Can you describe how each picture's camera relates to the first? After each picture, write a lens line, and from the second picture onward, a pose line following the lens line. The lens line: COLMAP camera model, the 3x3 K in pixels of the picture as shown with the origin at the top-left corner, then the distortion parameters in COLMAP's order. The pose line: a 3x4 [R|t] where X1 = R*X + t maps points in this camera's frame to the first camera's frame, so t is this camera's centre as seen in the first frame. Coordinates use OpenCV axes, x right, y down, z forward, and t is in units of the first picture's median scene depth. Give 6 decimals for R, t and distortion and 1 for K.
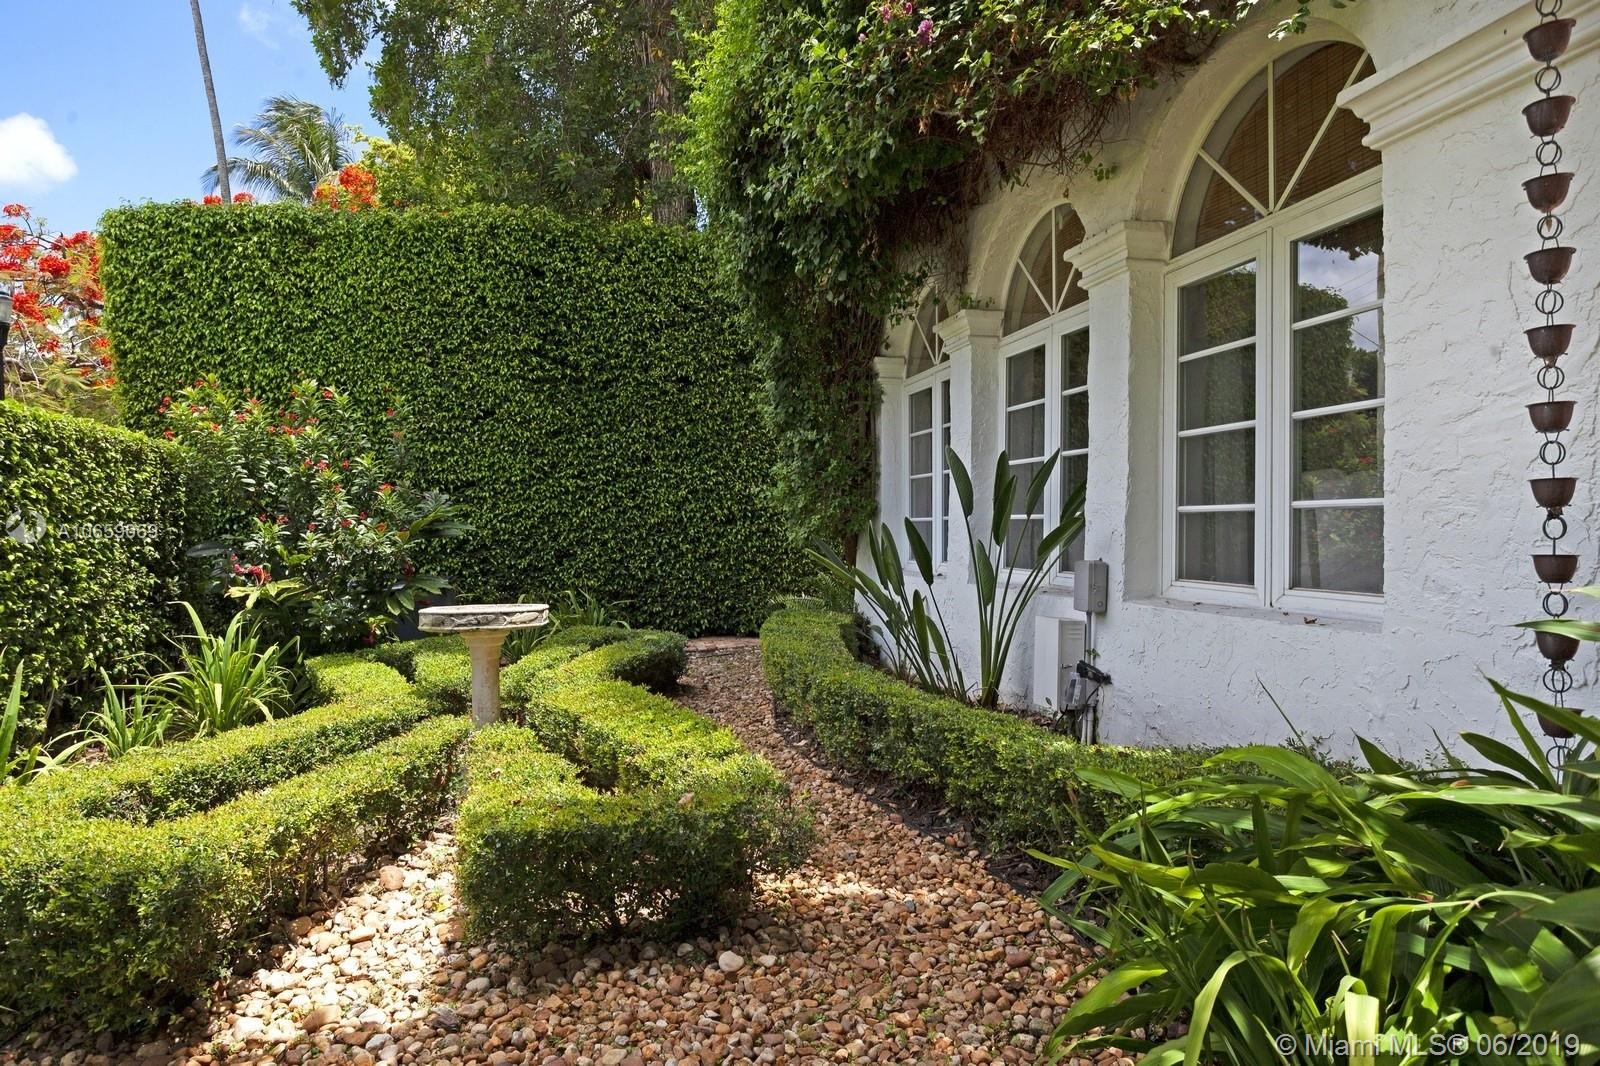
lens RADIAL K [[1012.7, 0, 800.3], [0, 1012.7, 530.8], [0, 0, 1]] dist [-0.000189, 0.000007]
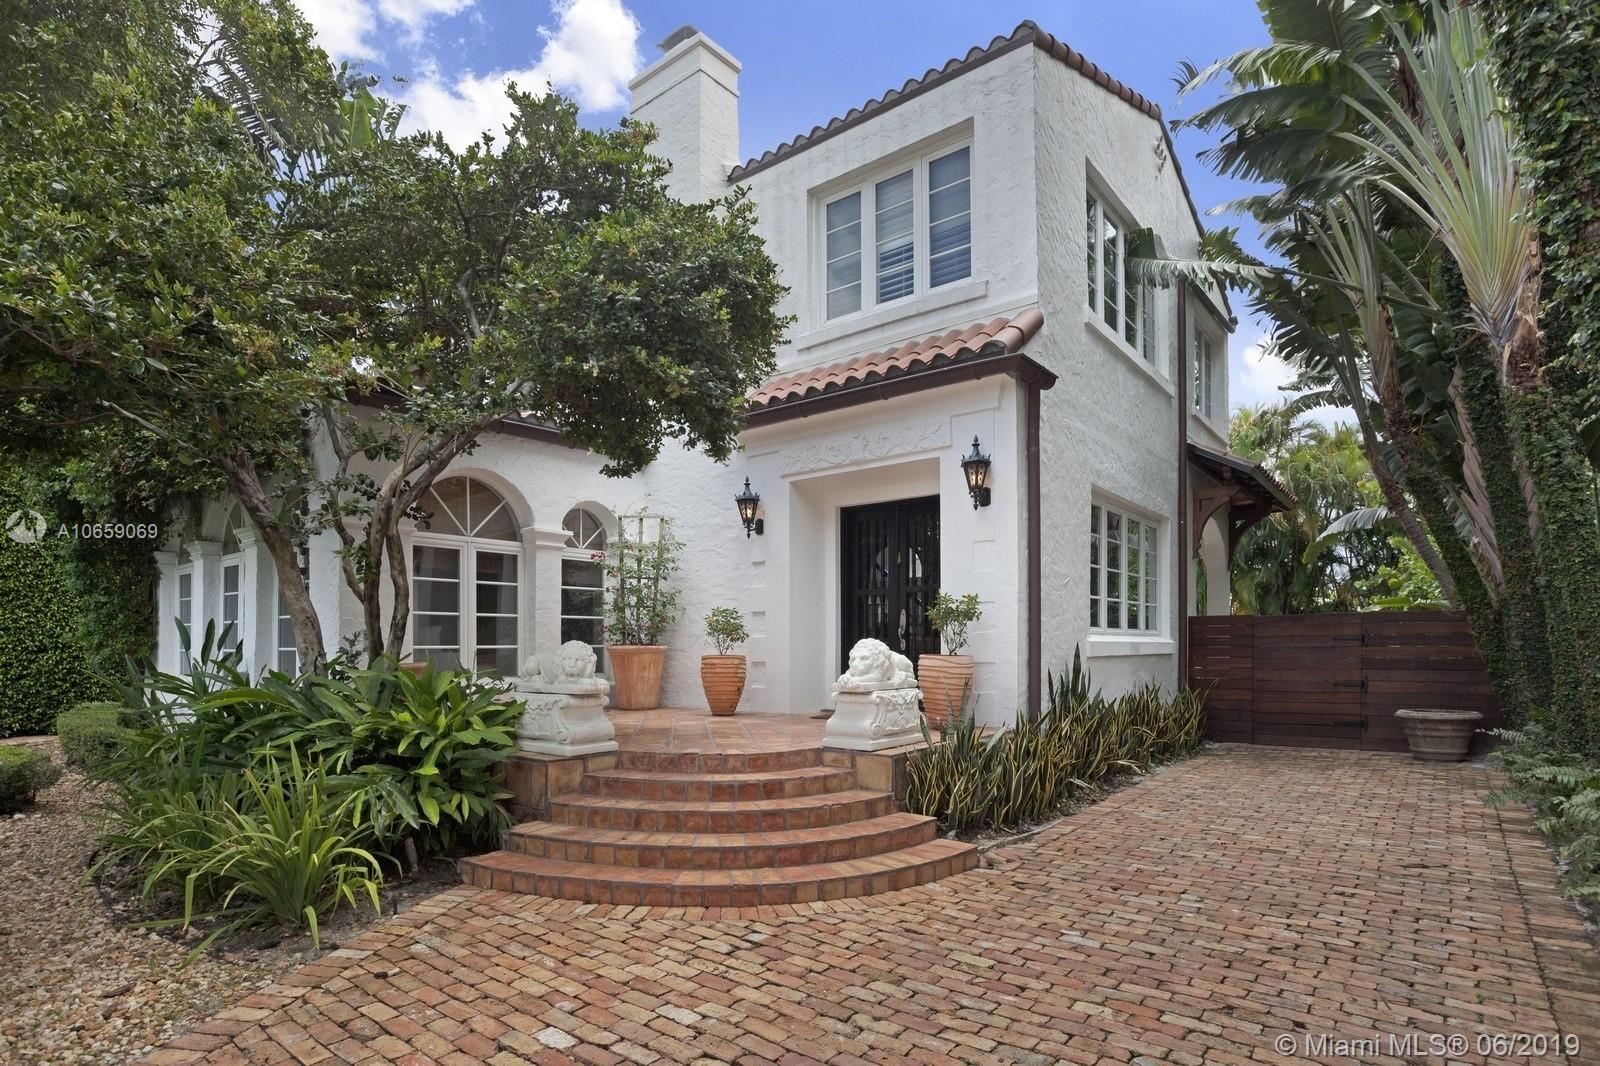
lens RADIAL K [[860.7, 0, 754.4], [0, 860.7, 635.6], [0, 0, 1]] dist [0.005251, 0.012030]
pose [[0.822935, 0.002478, 0.568131, 0.067399], [0.006834, 0.999875, -0.014260, -0.007453], [-0.568095, 0.015618, 0.822815, -0.611095]]
